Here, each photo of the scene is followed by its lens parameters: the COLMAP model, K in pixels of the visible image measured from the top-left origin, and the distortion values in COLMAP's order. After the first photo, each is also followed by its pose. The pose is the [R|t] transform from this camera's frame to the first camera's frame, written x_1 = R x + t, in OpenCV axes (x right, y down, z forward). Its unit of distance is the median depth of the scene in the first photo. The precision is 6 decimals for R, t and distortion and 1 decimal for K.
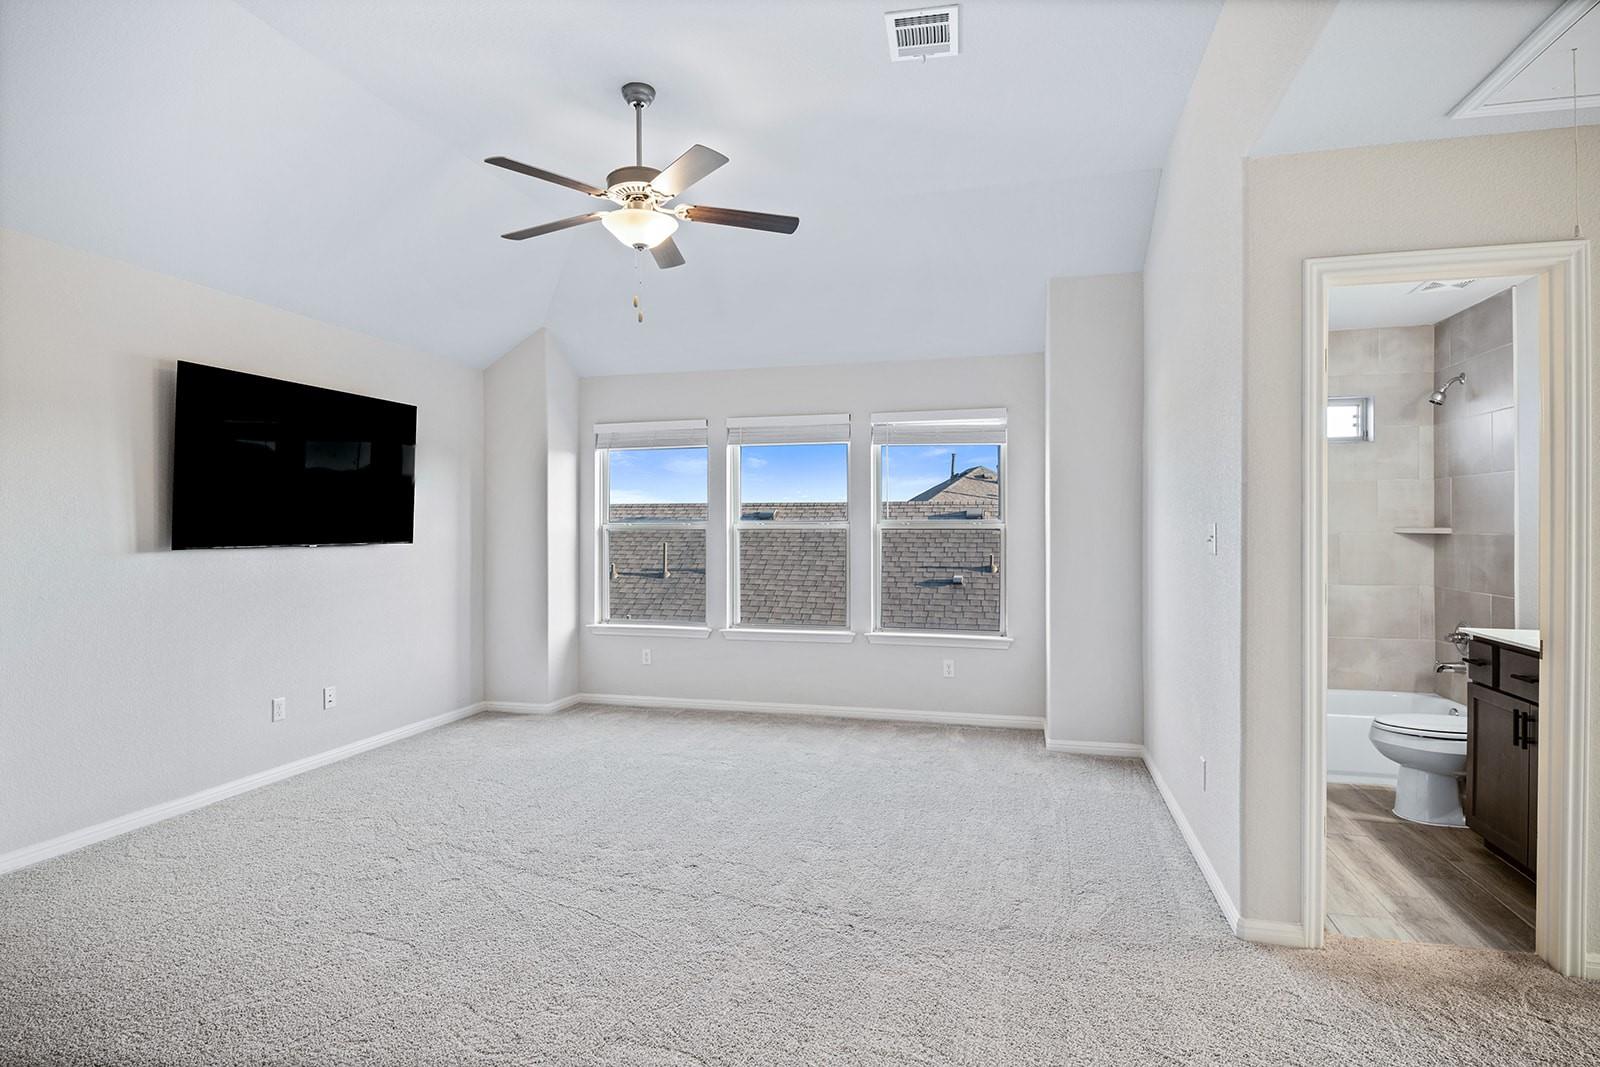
lens RADIAL K [[837.1, 0, 799.3], [0, 837.1, 534.7], [0, 0, 1]] dist [-0.014553, -0.002497]
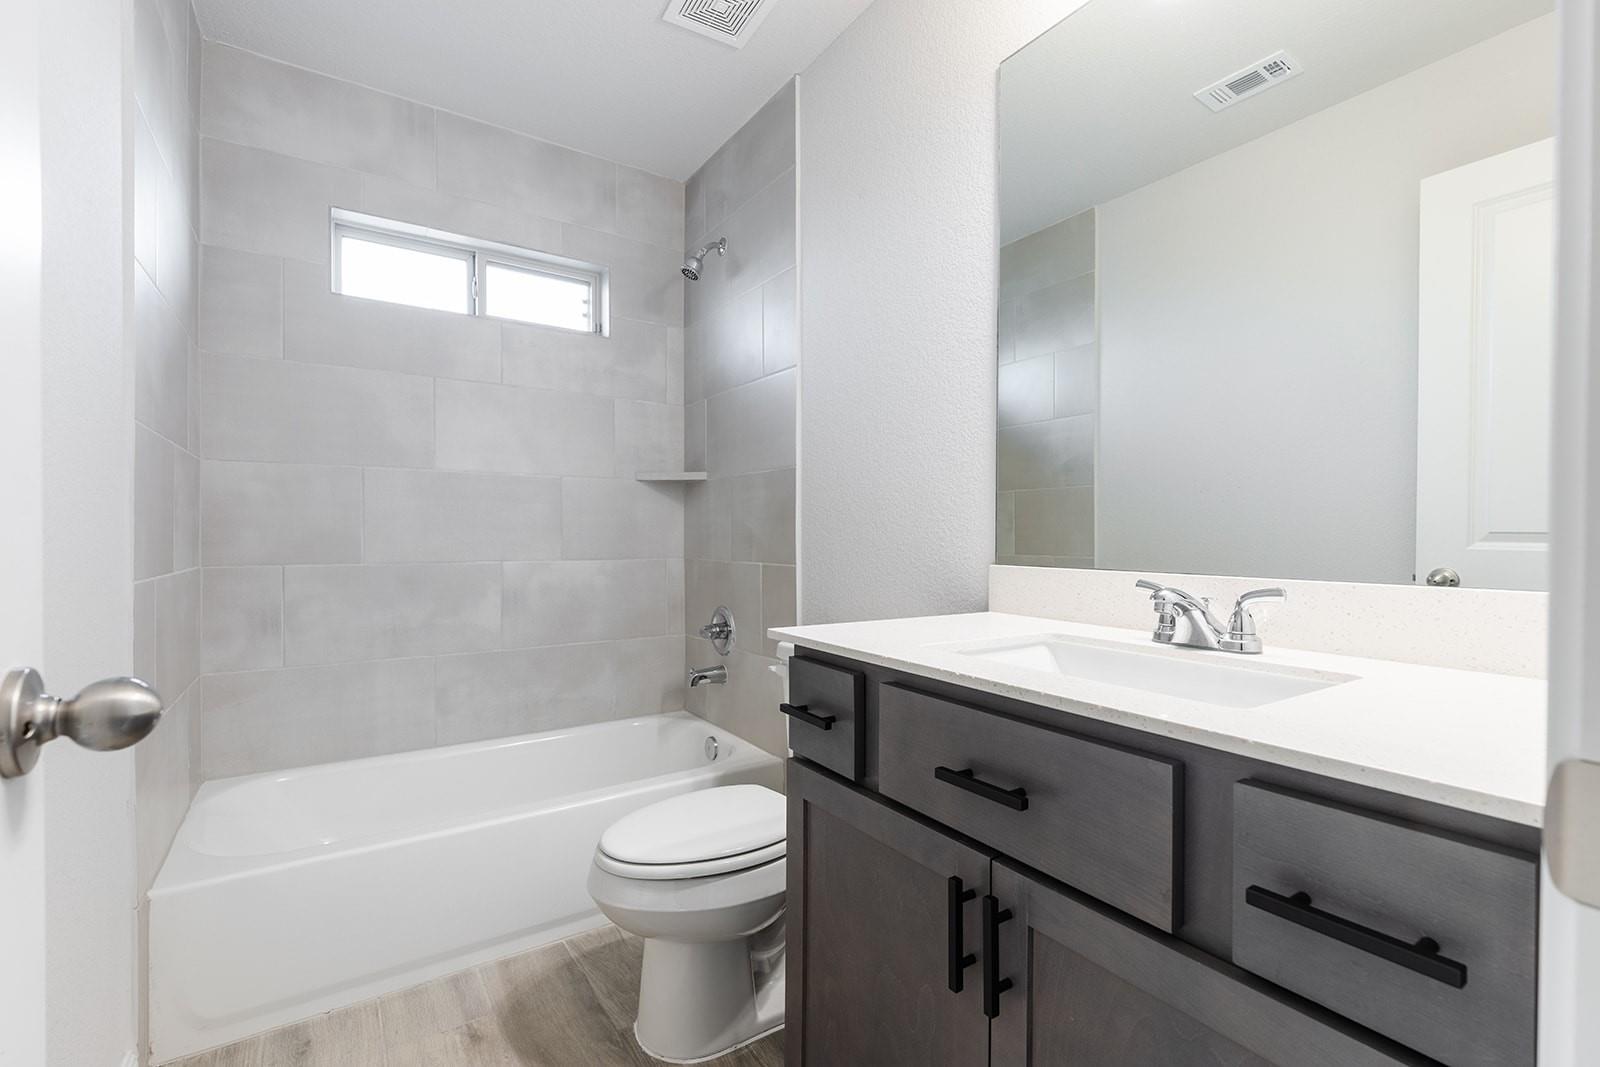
lens RADIAL K [[731.2, 0, 810.2], [0, 731.2, 529.4], [0, 0, 1]] dist [0.001275, 0.001010]
pose [[0.654986, 0.008250, 0.755596, 0.369786], [0.002787, 0.999907, -0.013334, 0.046843], [-0.755636, 0.010839, 0.654902, 0.516538]]
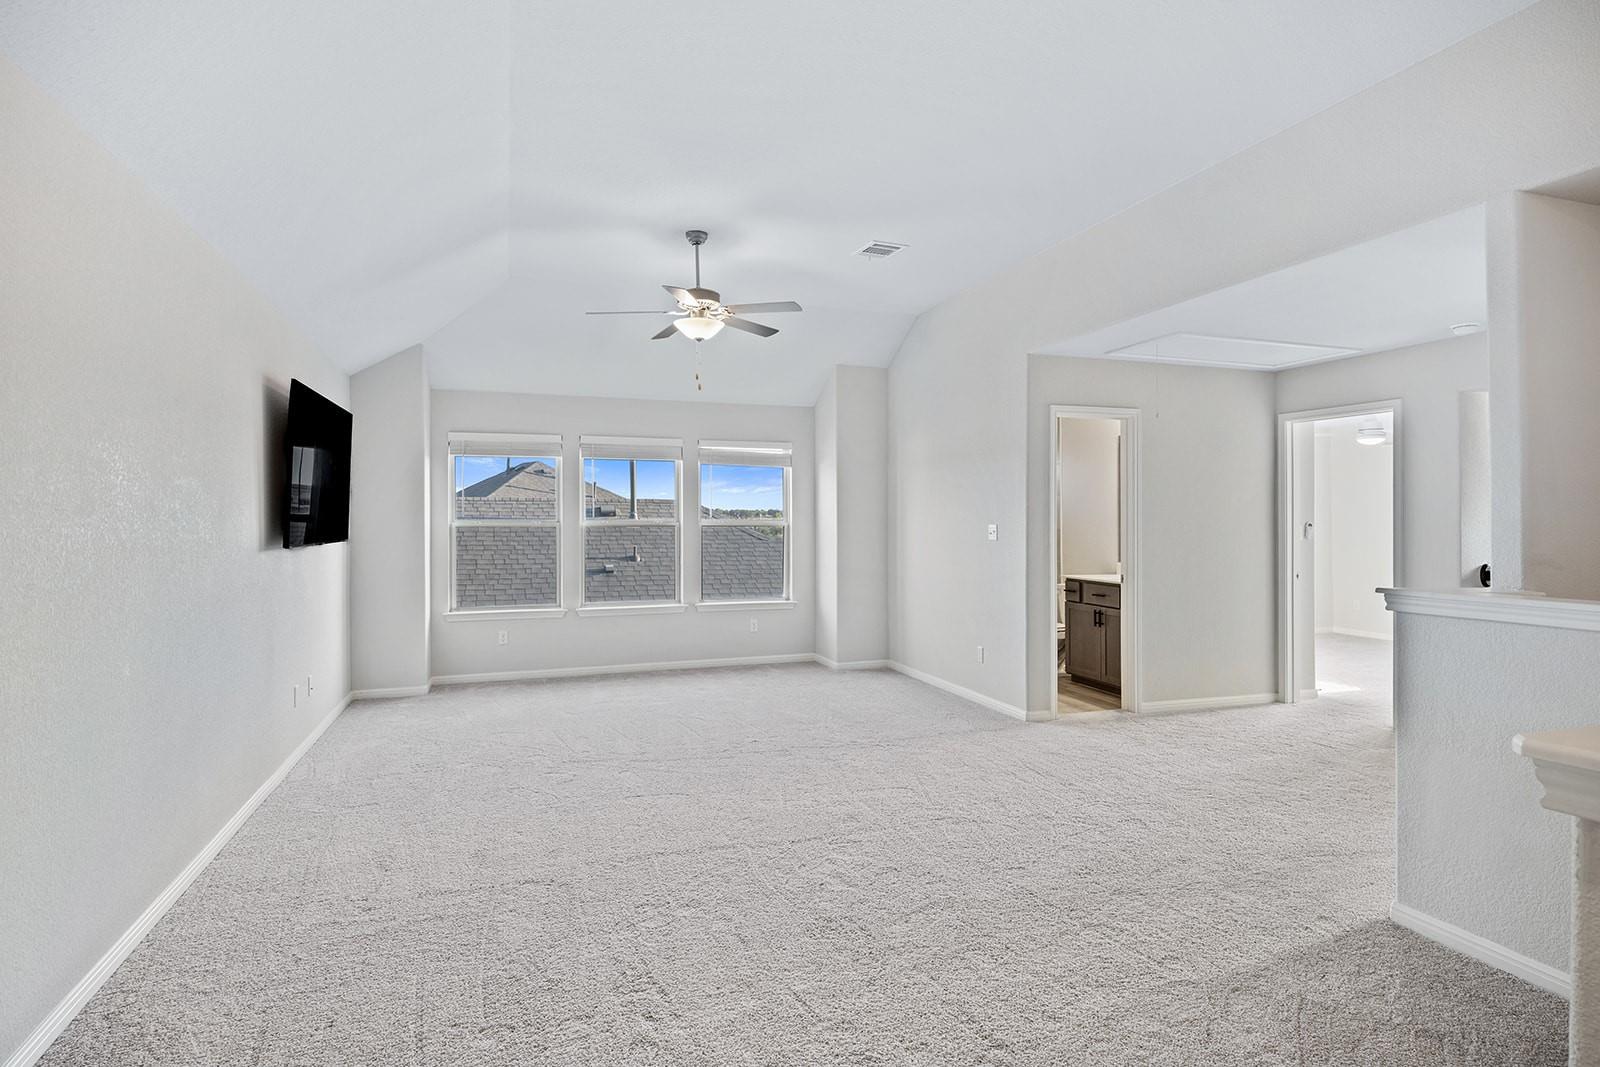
lens RADIAL K [[837.1, 0, 806.4], [0, 837.1, 508.7], [0, 0, 1]] dist [-0.014553, -0.002497]
pose [[0.827180, 0.008684, 0.561869, -0.600420], [0.003915, 0.999767, -0.021214, -0.005742], [-0.561923, 0.019748, 0.826954, -0.236626]]
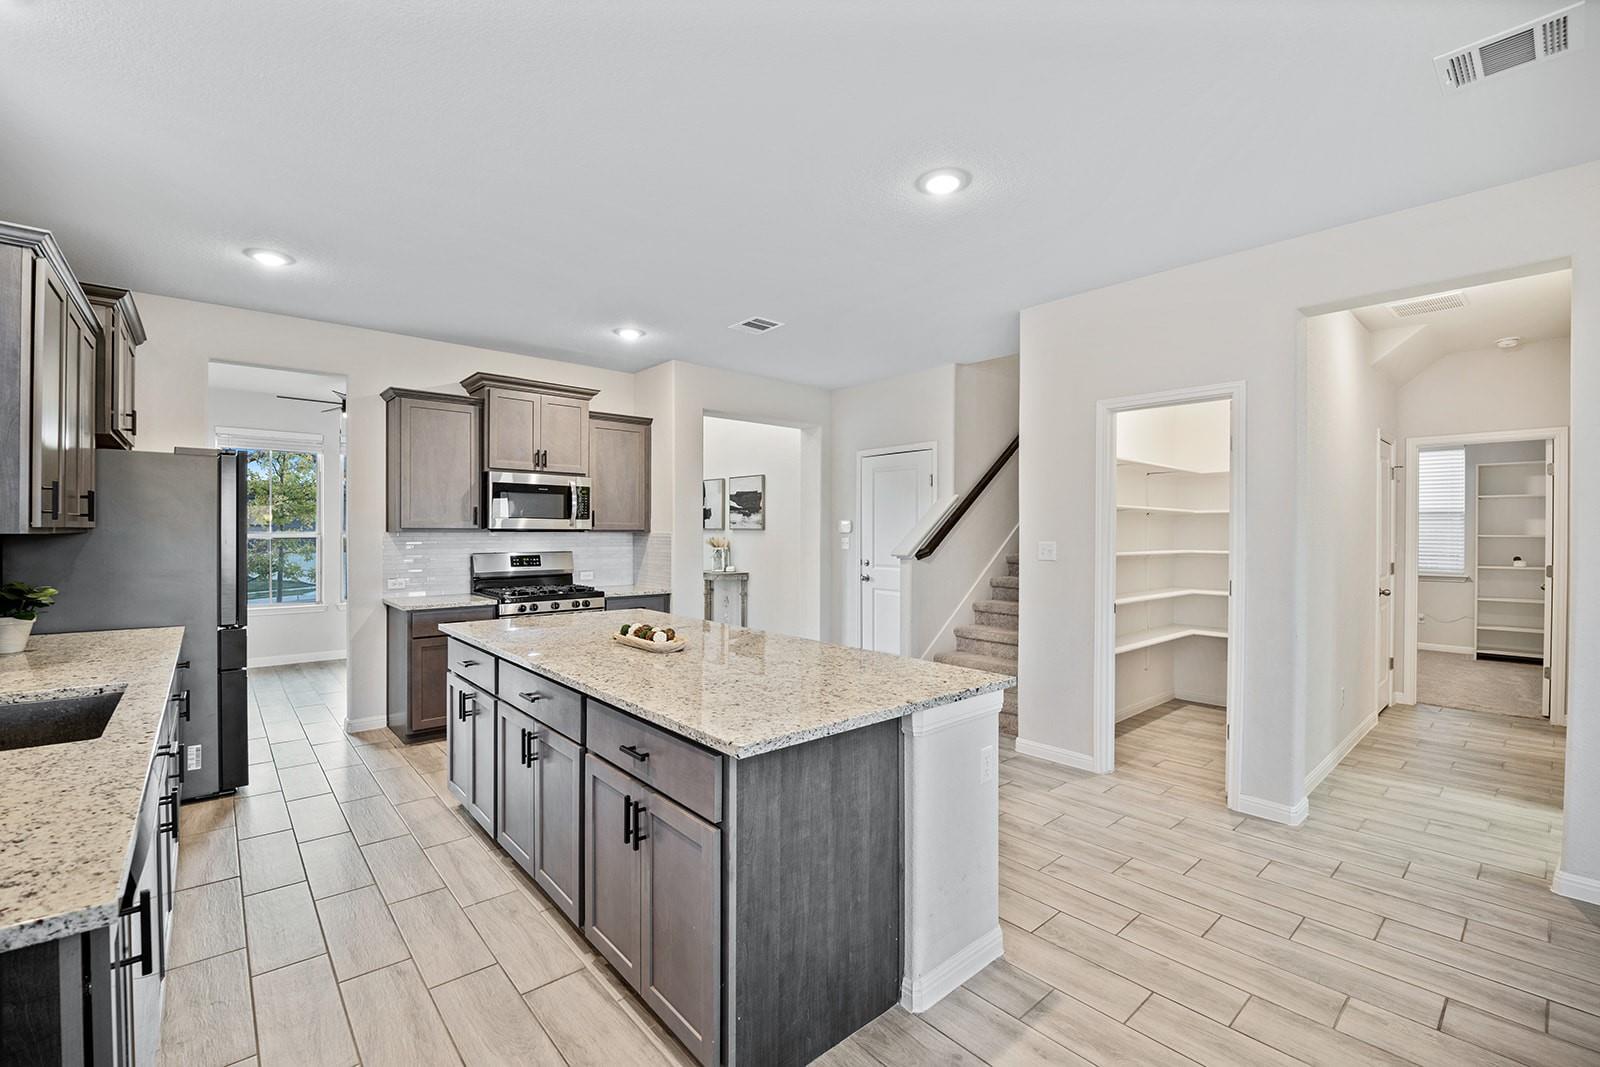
lens RADIAL K [[678.6, 0, 801.9], [0, 678.6, 540.1], [0, 0, 1]] dist [0.000493, 0.000007]
pose [[0.549053, 0.002990, 0.835782, 0.274444], [0.003211, 0.999979, -0.005687, -0.005613], [-0.835781, 0.005807, 0.549032, 0.328667]]
